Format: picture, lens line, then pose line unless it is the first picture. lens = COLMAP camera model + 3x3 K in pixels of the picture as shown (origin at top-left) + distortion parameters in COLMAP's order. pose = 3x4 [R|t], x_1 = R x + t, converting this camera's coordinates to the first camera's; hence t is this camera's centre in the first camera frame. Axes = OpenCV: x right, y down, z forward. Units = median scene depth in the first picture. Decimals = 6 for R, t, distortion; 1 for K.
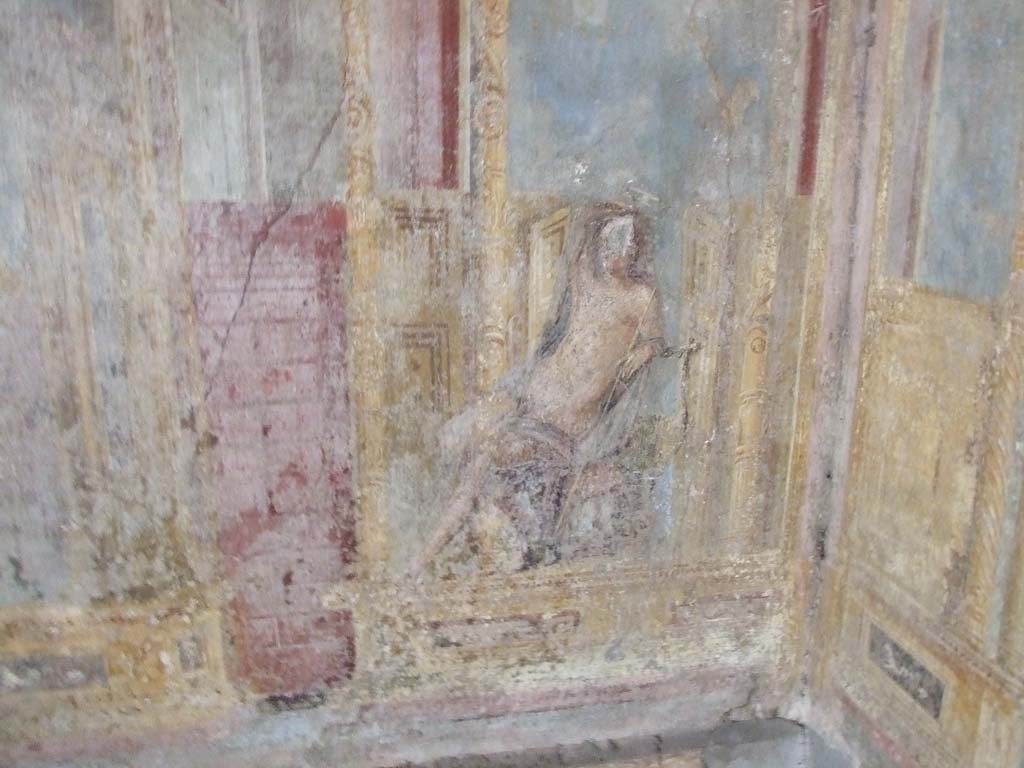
lens RADIAL K [[817.7, 0, 510.5], [0, 817.7, 361.3], [0, 0, 1]] dist [-0.060070, 0.049839]
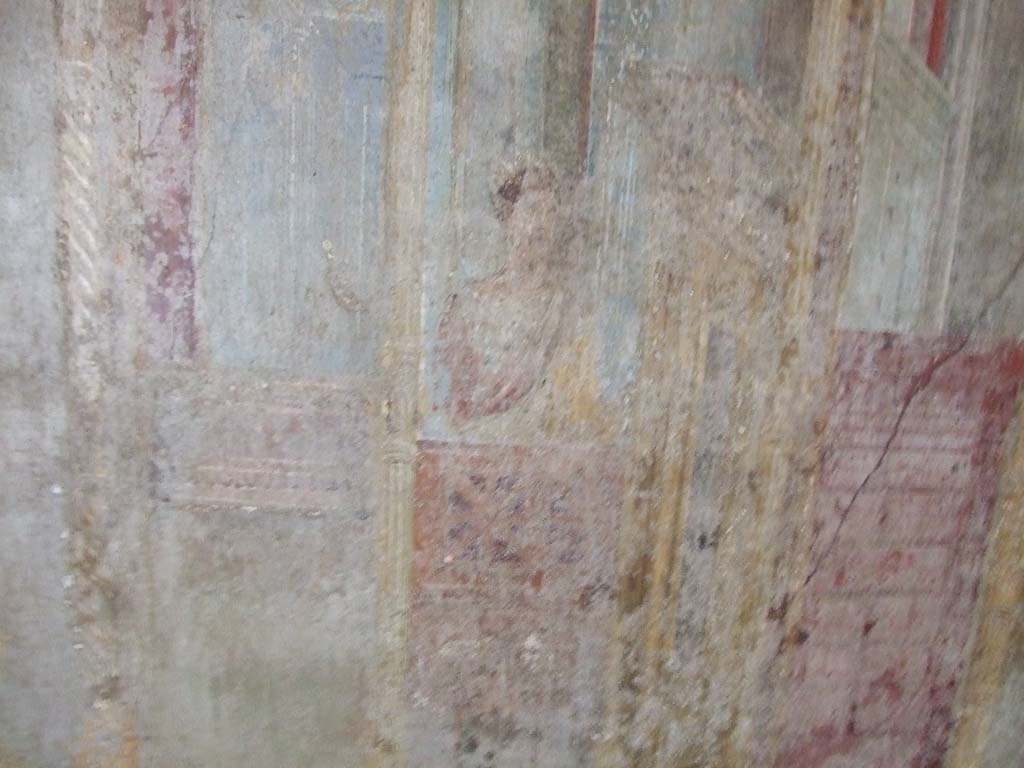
lens RADIAL K [[817.7, 0, 514.0], [0, 817.7, 353.2], [0, 0, 1]] dist [-0.060070, 0.049839]
pose [[0.994060, 0.069877, -0.083439, -0.617396], [-0.074834, 0.995518, -0.057833, -0.106566], [0.079024, 0.063733, 0.994833, 0.225623]]
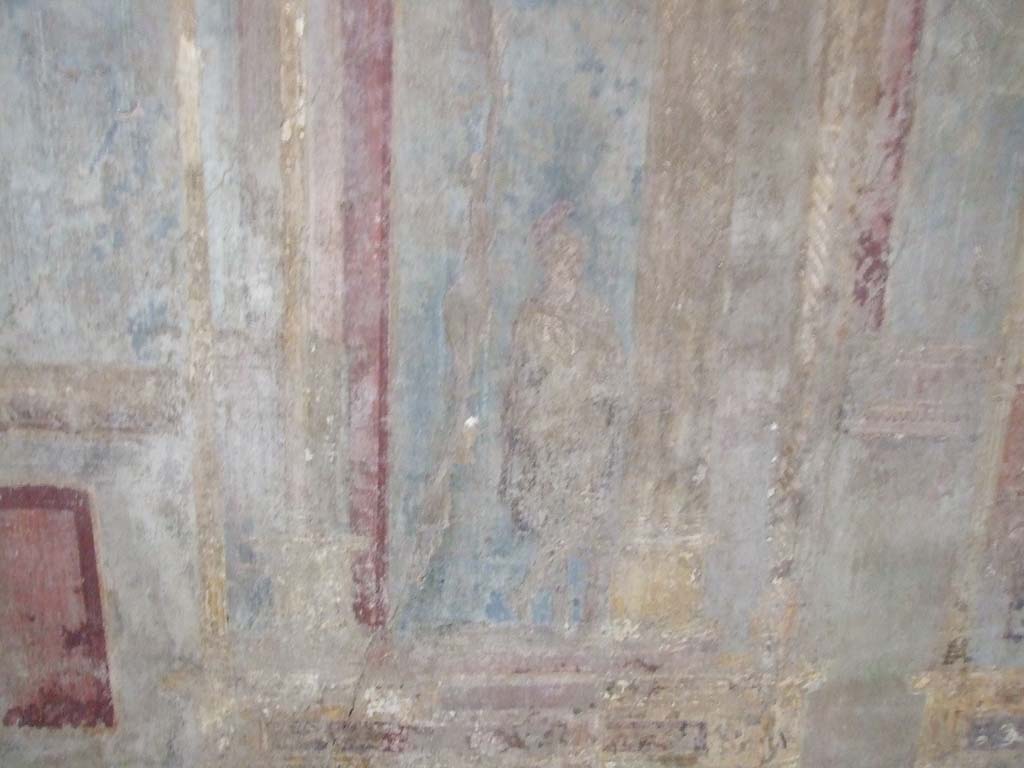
lens RADIAL K [[817.7, 0, 512.9], [0, 817.7, 375.2], [0, 0, 1]] dist [-0.060070, 0.049839]
pose [[0.994660, 0.043192, -0.093732, -1.293031], [-0.045080, 0.998819, -0.018127, -0.029906], [0.092838, 0.022256, 0.995432, -0.130435]]
